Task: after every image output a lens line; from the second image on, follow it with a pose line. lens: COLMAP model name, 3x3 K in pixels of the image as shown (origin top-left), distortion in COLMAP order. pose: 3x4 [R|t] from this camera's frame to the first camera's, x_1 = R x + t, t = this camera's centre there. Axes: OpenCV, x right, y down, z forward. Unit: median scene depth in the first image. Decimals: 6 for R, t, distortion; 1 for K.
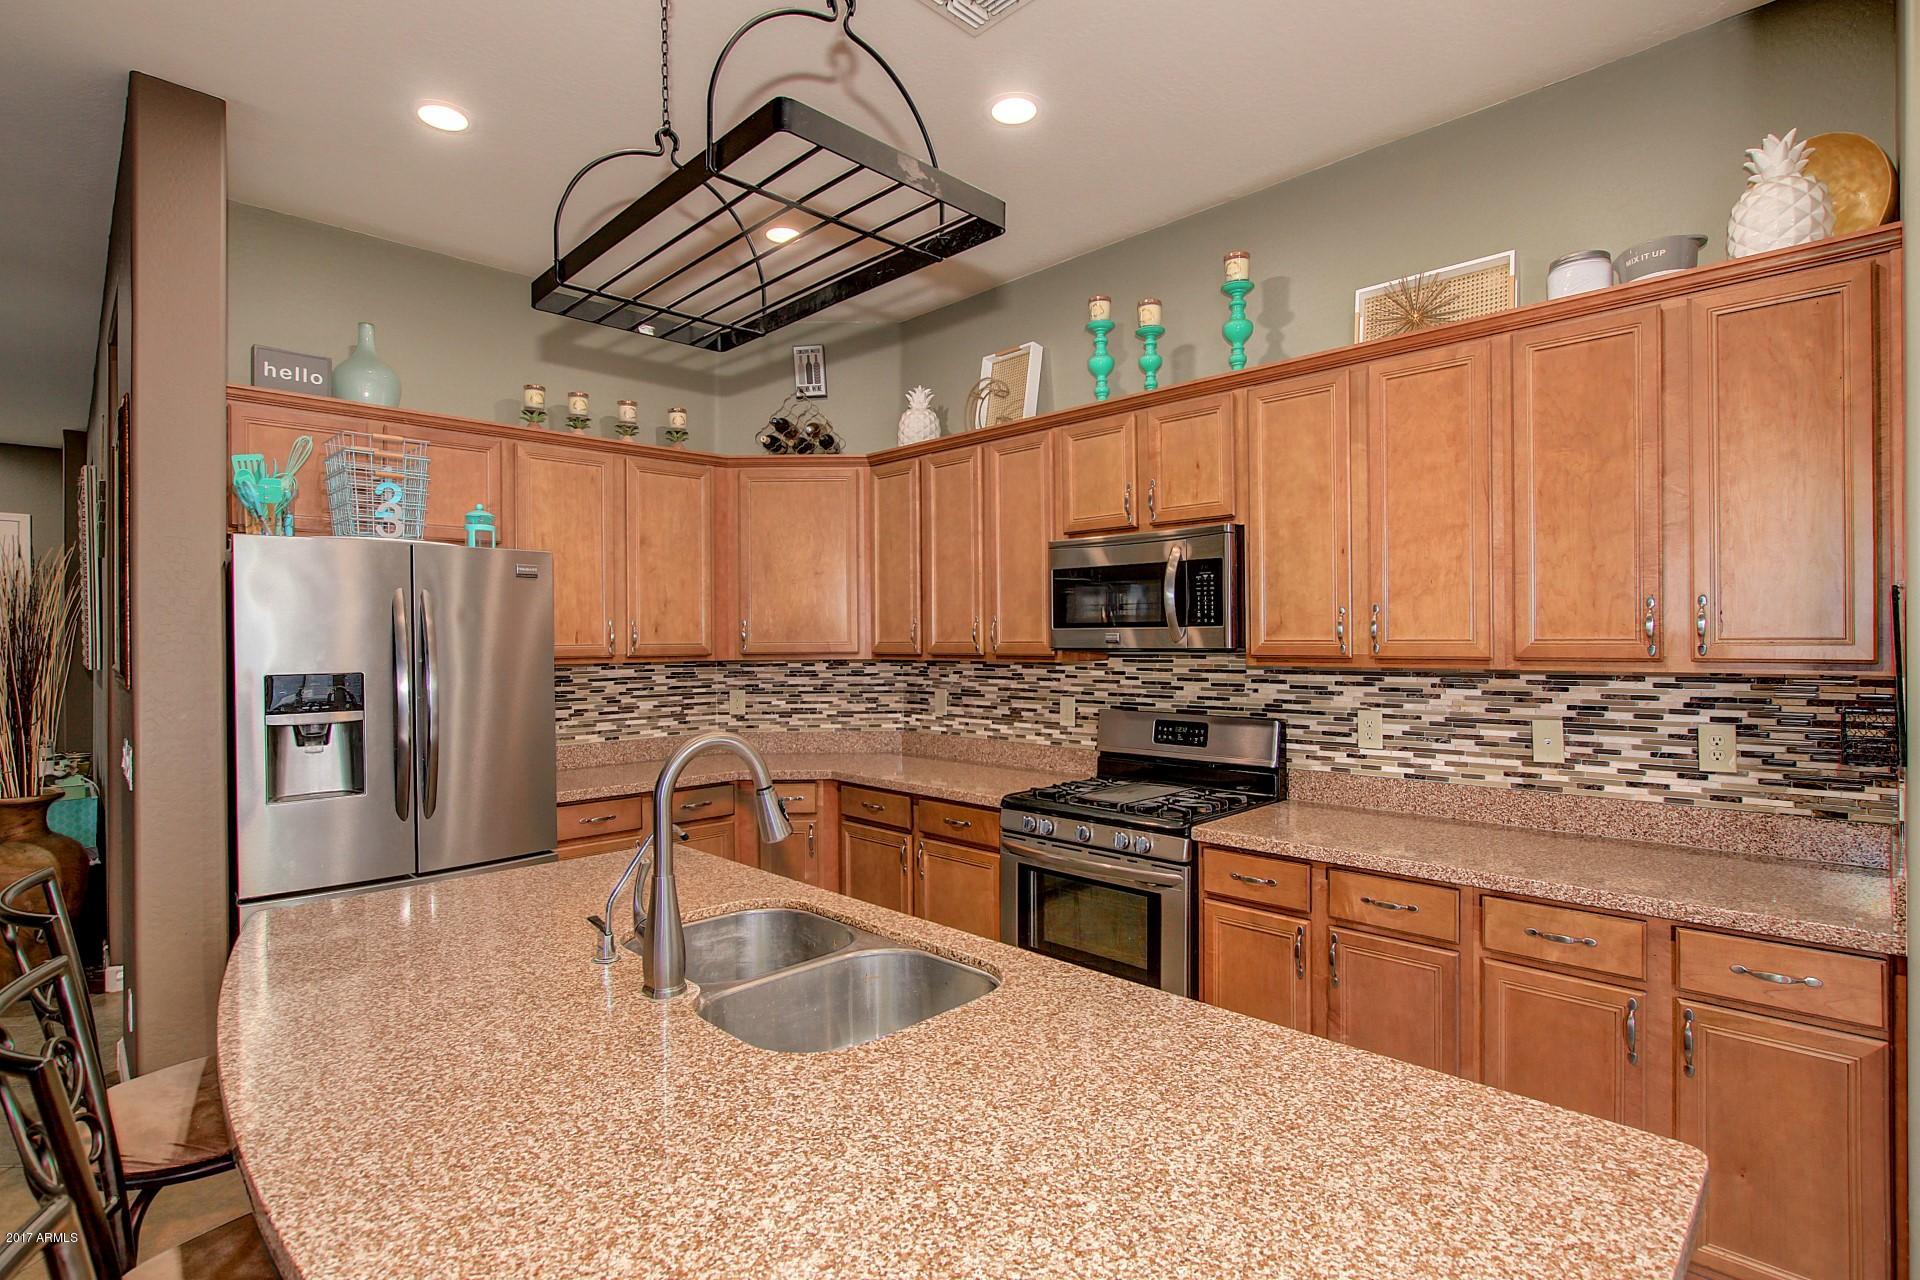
lens RADIAL K [[942.5, 0, 959.2], [0, 942.5, 644.8], [0, 0, 1]] dist [-0.032396, 0.006712]
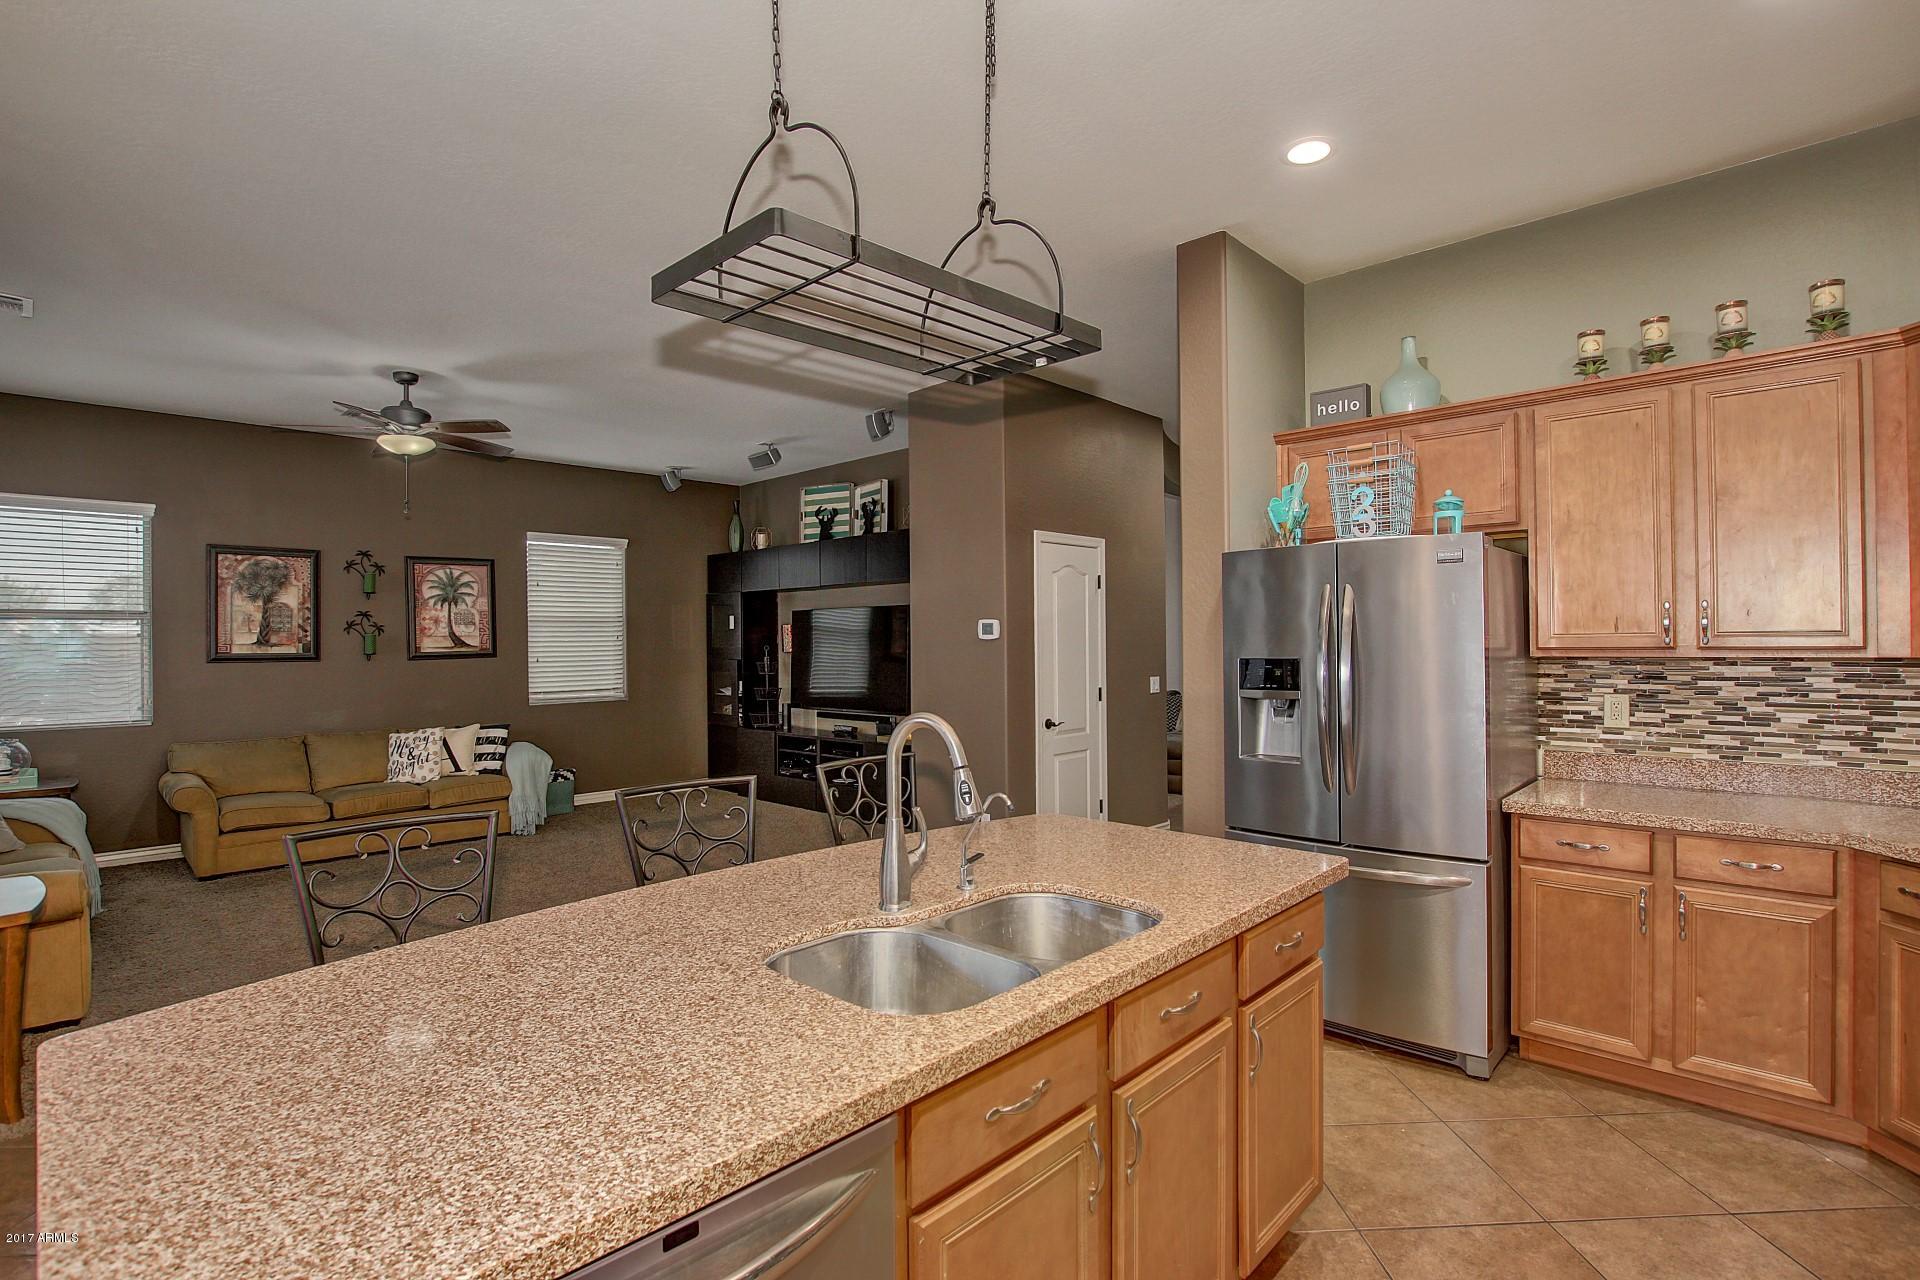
lens RADIAL K [[942.5, 0, 1005.2], [0, 942.5, 640.2], [0, 0, 1]] dist [-0.032396, 0.006712]
pose [[0.023488, 0.008755, -0.999686, 0.572505], [0.006681, 0.999938, 0.008914, -0.007312], [0.999702, -0.006888, 0.023428, 0.649805]]
